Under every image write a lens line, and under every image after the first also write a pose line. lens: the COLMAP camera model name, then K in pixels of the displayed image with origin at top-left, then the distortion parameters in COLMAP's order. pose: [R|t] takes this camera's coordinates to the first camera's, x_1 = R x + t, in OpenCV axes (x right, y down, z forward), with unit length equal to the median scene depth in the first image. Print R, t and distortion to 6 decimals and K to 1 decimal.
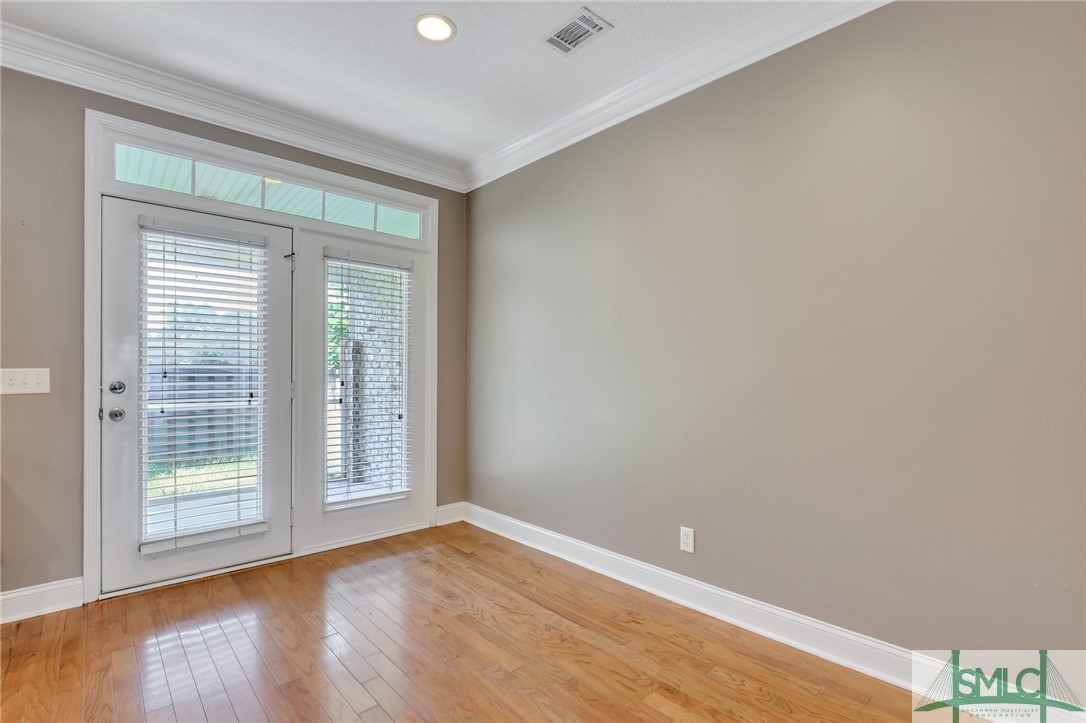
lens RADIAL K [[500.7, 0, 533.0], [0, 500.7, 377.8], [0, 0, 1]] dist [-0.026914, 0.001468]
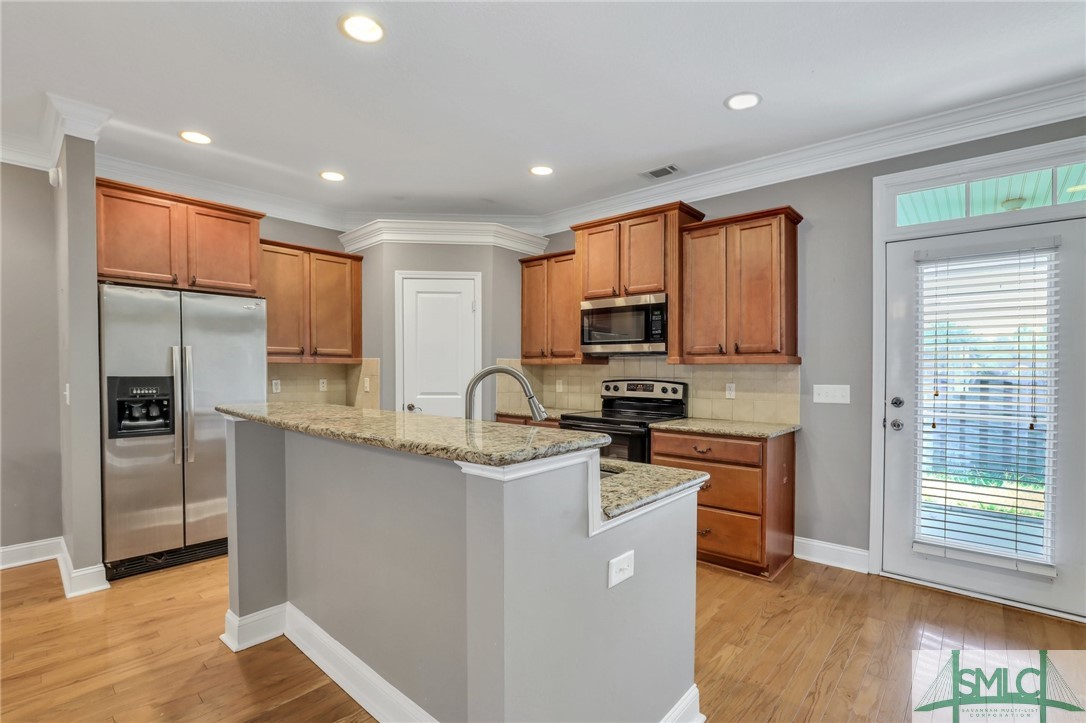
lens RADIAL K [[500.7, 0, 540.0], [0, 500.7, 366.2], [0, 0, 1]] dist [-0.026914, 0.001468]
pose [[0.093910, 0.000354, -0.995581, 0.244969], [-0.011449, 0.999934, -0.000724, -0.053857], [0.995515, 0.011466, 0.093908, 0.029584]]
